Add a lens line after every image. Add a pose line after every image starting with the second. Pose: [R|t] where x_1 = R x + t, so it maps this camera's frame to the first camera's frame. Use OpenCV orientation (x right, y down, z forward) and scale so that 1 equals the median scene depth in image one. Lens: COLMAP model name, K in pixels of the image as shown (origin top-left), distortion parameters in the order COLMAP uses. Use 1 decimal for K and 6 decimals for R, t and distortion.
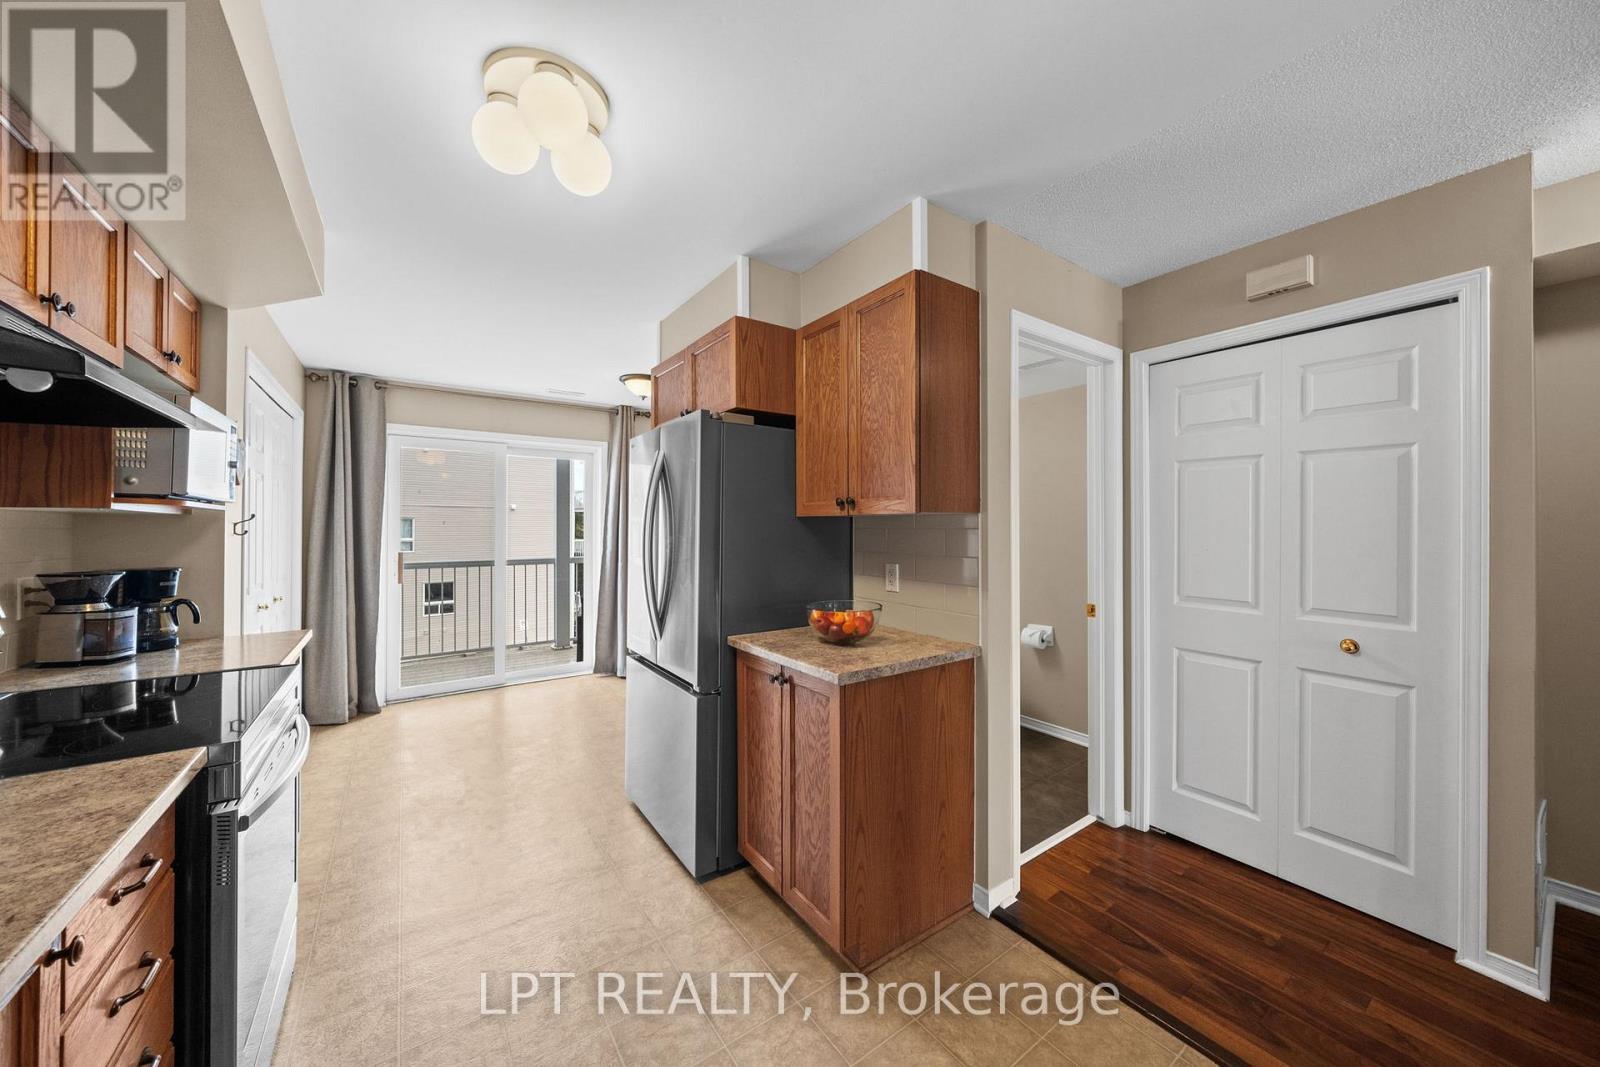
lens RADIAL K [[554.2, 0, 793.2], [0, 554.2, 522.7], [0, 0, 1]] dist [-0.000361, -0.000015]
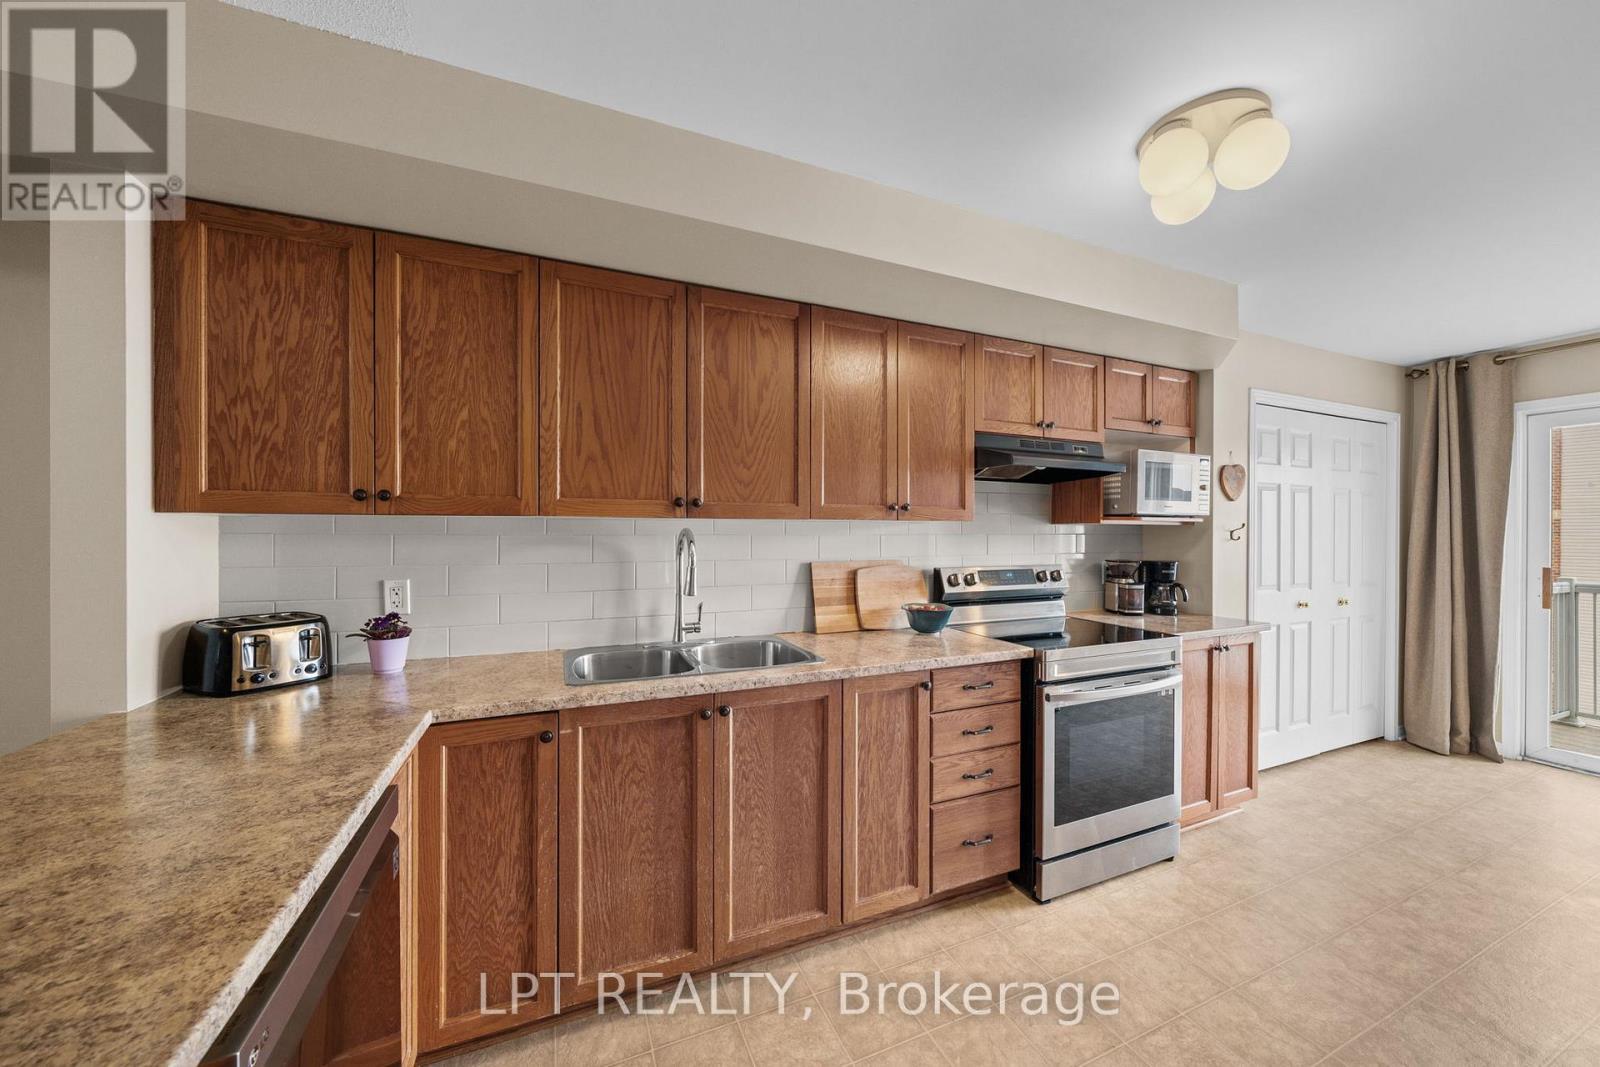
lens RADIAL K [[561.3, 0, 791.8], [0, 561.3, 535.7], [0, 0, 1]] dist [-0.007005, -0.000062]
pose [[-0.209643, 0.005578, -0.977762, 0.543374], [0.006529, 0.999969, 0.004305, -0.000402], [0.977756, -0.005482, -0.209673, 0.317651]]
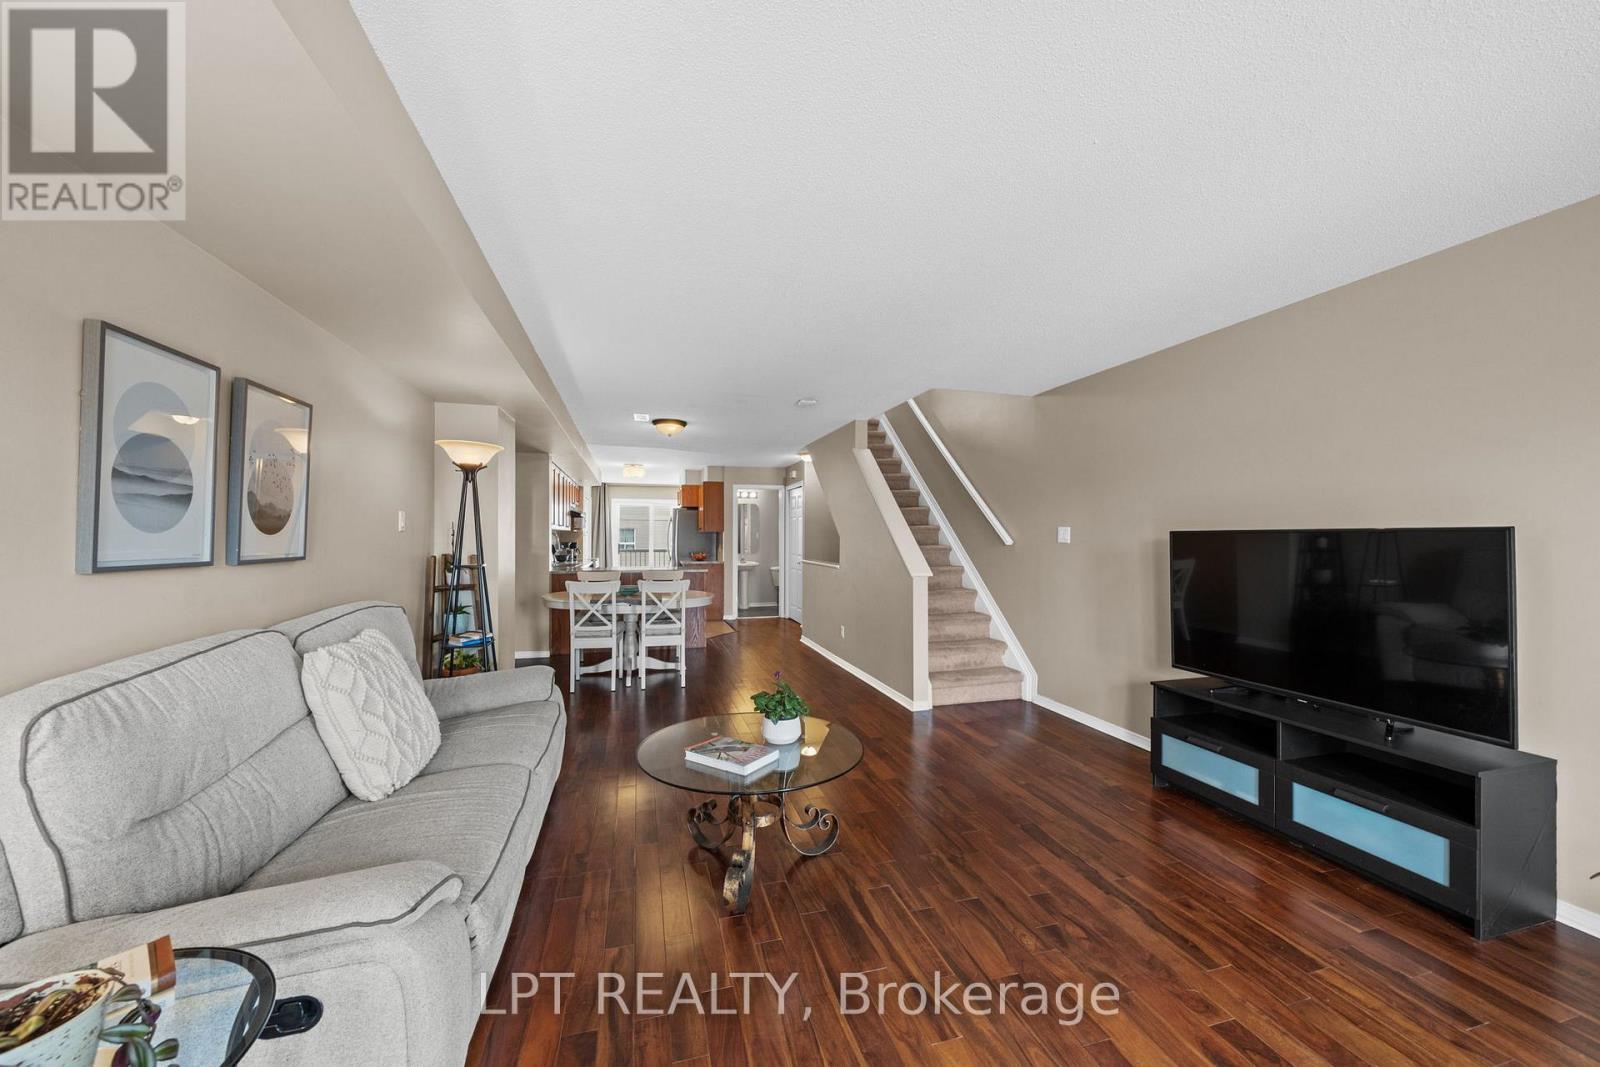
lens RADIAL K [[580.5, 0, 796.1], [0, 580.5, 521.4], [0, 0, 1]] dist [-0.000805, 0.000004]
pose [[0.943616, -0.003247, -0.331026, 2.449198], [-0.003612, 0.999791, -0.020105, -0.007004], [0.331023, 0.020167, 0.943407, -3.242780]]
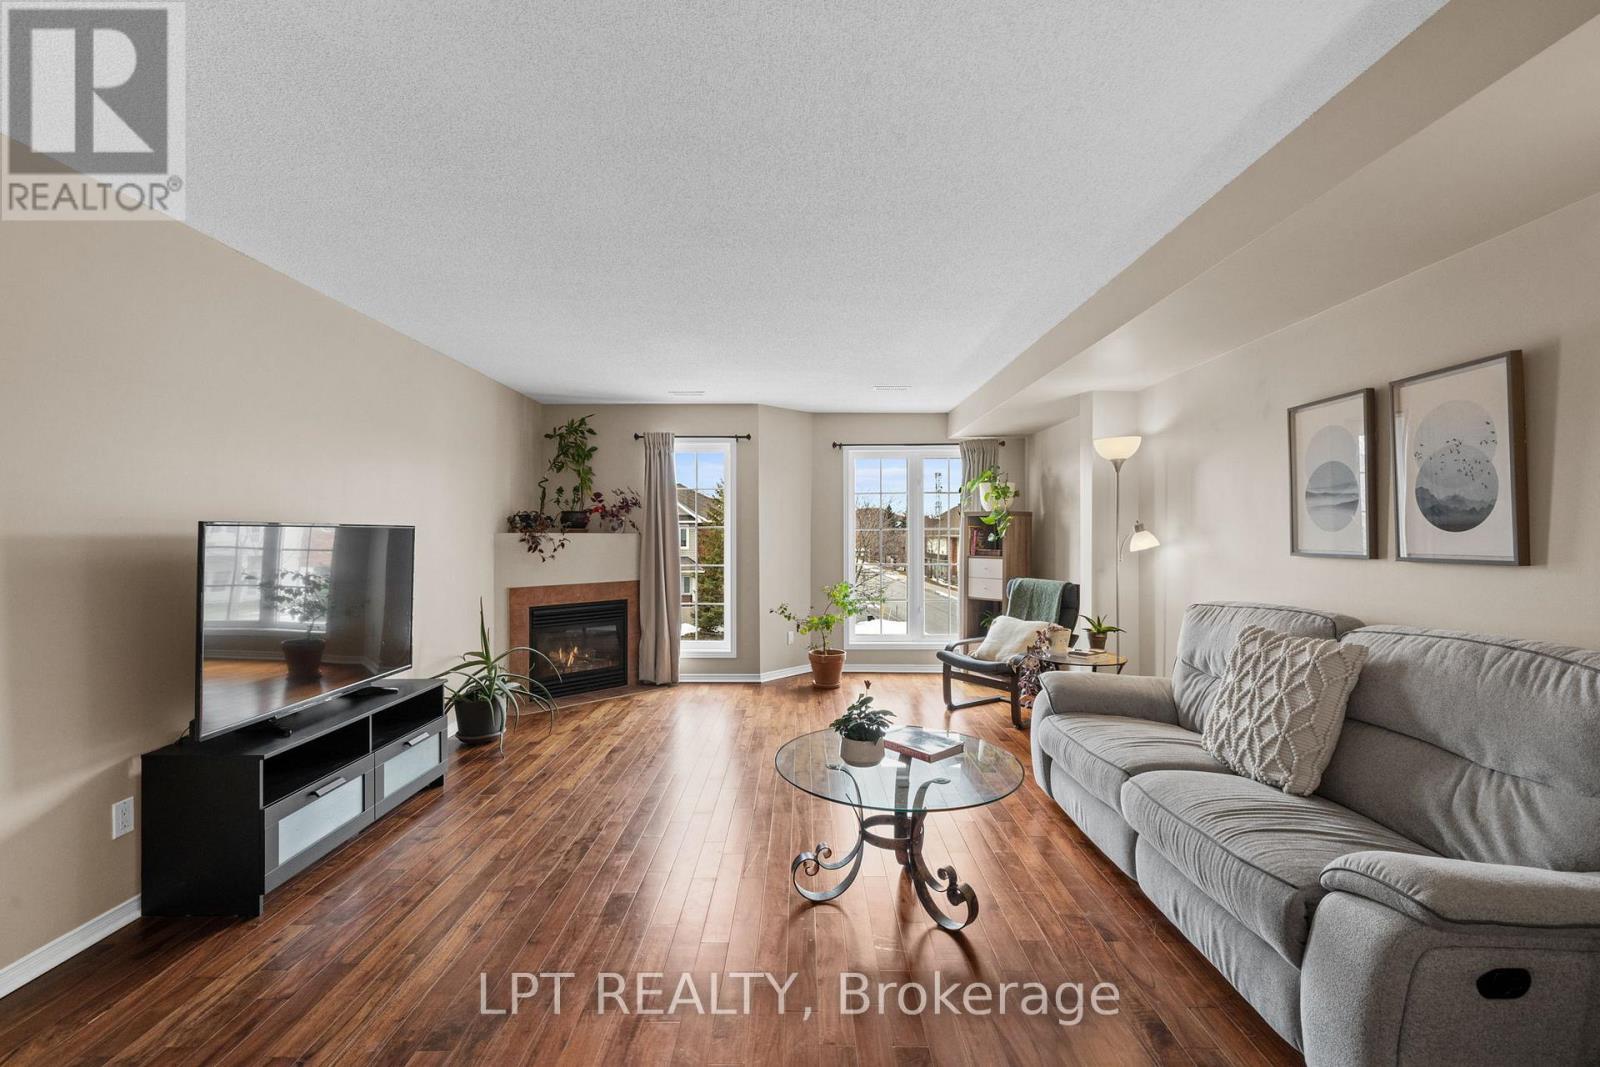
lens RADIAL K [[712.1, 0, 797.9], [0, 712.1, 536.7], [0, 0, 1]] dist [0.003036, 0.000402]
pose [[-0.821072, 0.002210, 0.570820, 1.364375], [-0.001092, 0.999985, -0.005442, 0.015428], [-0.570823, -0.005091, -0.821057, -0.954957]]
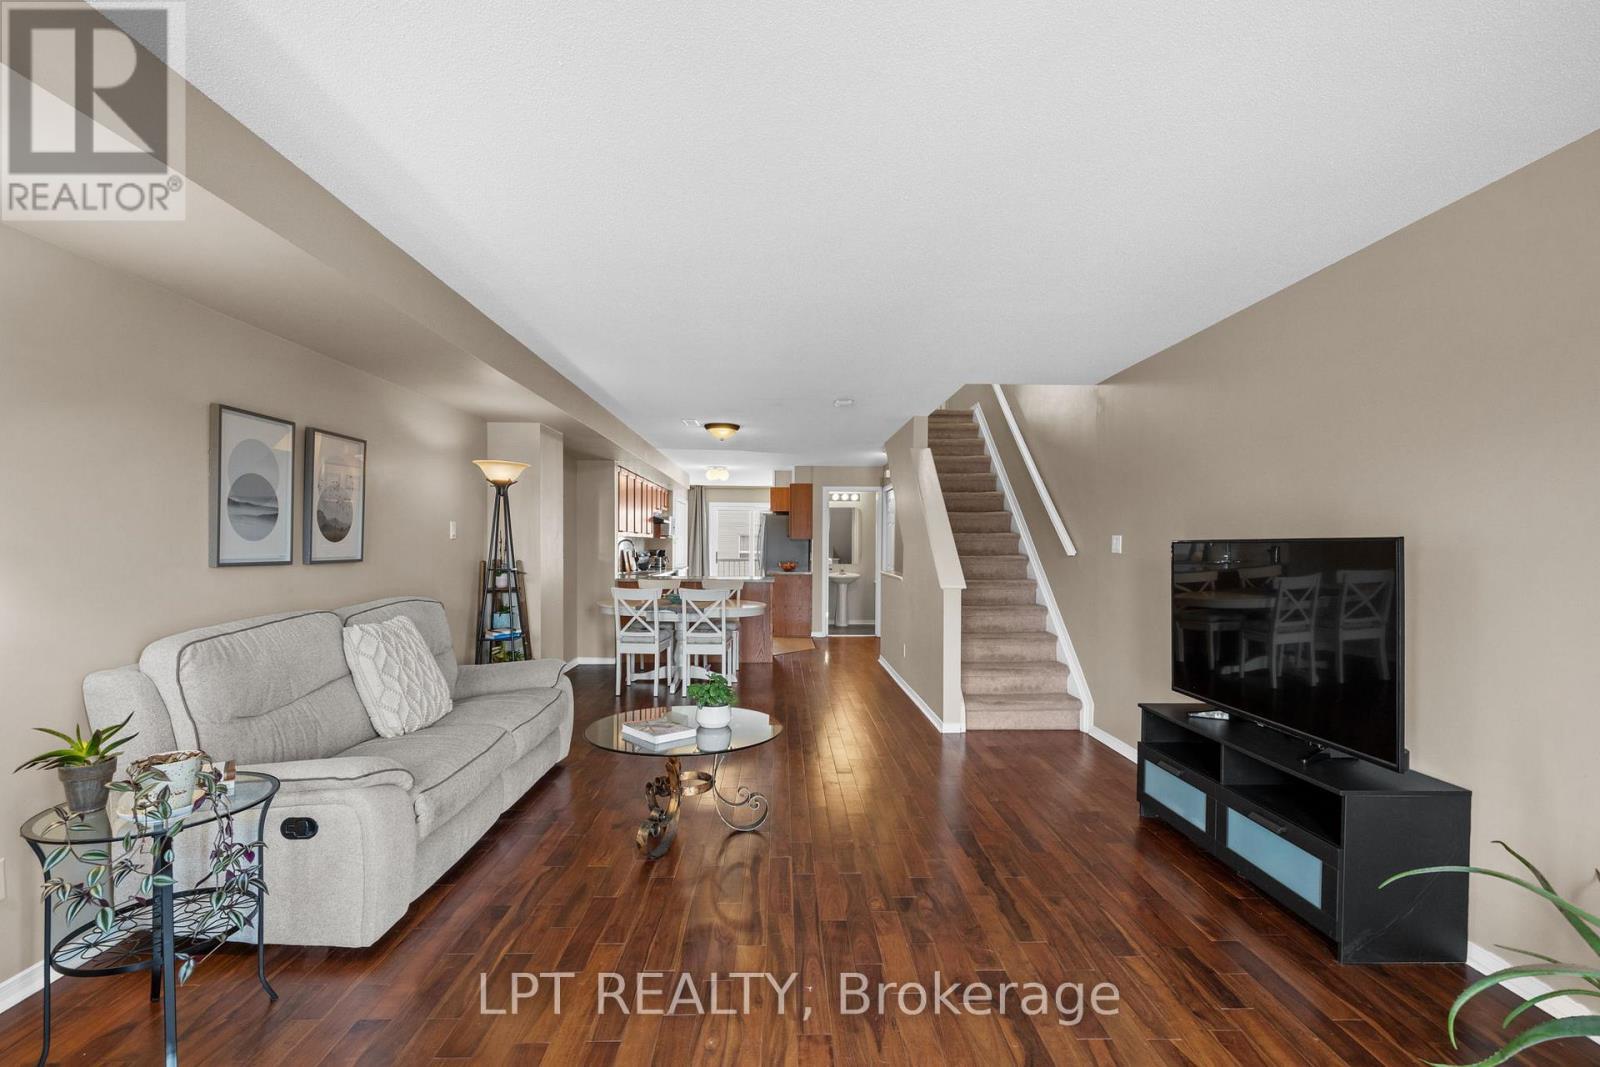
lens RADIAL K [[712.1, 0, 797.9], [0, 712.1, 536.7], [0, 0, 1]] dist [0.003036, 0.000402]
pose [[0.836239, 0.002485, -0.548359, 3.093106], [-0.005605, 0.999976, -0.004015, -0.013348], [0.548336, 0.006431, 0.836233, -3.393374]]
